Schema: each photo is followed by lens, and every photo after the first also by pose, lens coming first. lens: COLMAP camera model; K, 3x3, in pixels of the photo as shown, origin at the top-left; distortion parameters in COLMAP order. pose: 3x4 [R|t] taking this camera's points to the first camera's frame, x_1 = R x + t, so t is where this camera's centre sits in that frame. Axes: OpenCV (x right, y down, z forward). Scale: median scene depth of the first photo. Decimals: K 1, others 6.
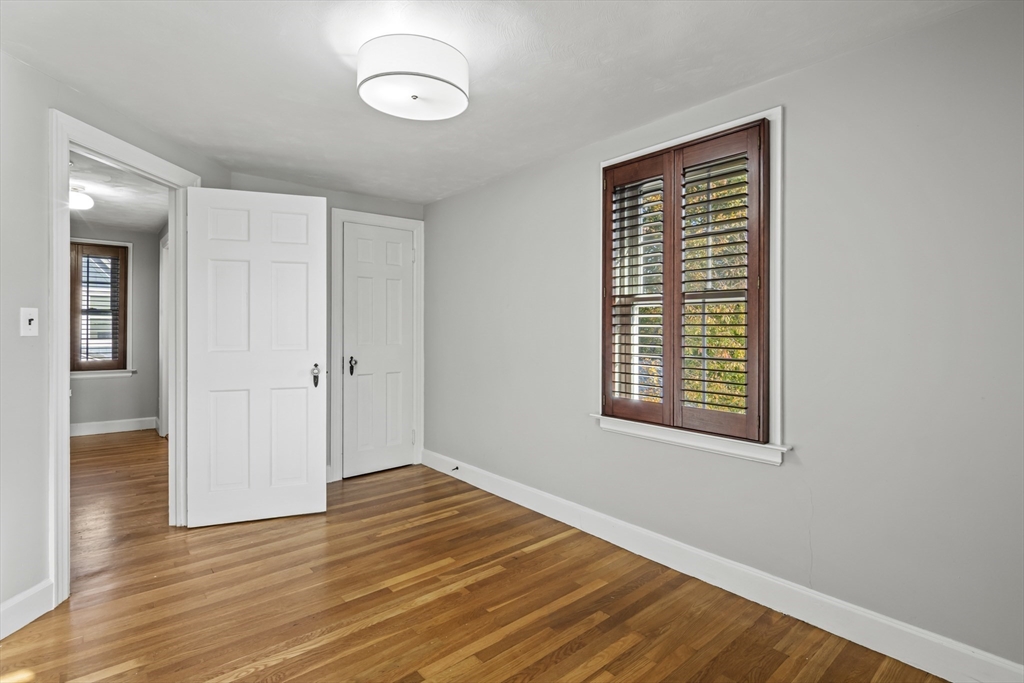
lens RADIAL K [[504.4, 0, 512.1], [0, 504.4, 333.0], [0, 0, 1]] dist [-0.001079, -0.000227]
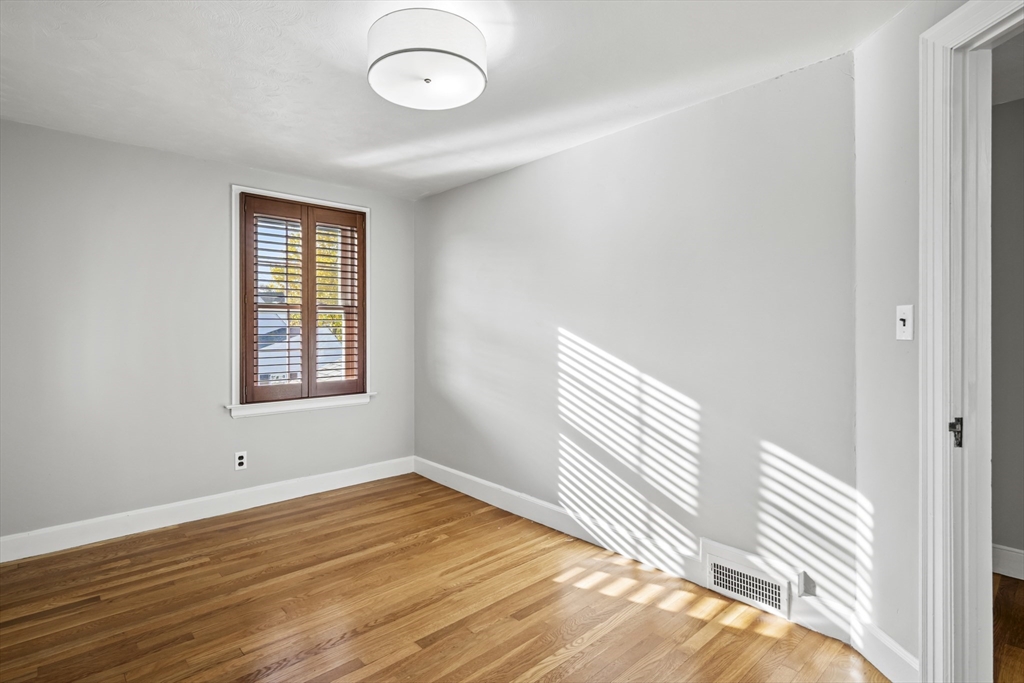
lens RADIAL K [[504.4, 0, 512.1], [0, 504.4, 333.0], [0, 0, 1]] dist [-0.001079, -0.000227]
pose [[-0.999298, -0.001952, -0.037423, -0.326722], [-0.002332, 0.999946, 0.010131, -0.012820], [0.037401, 0.010211, -0.999248, 2.005705]]
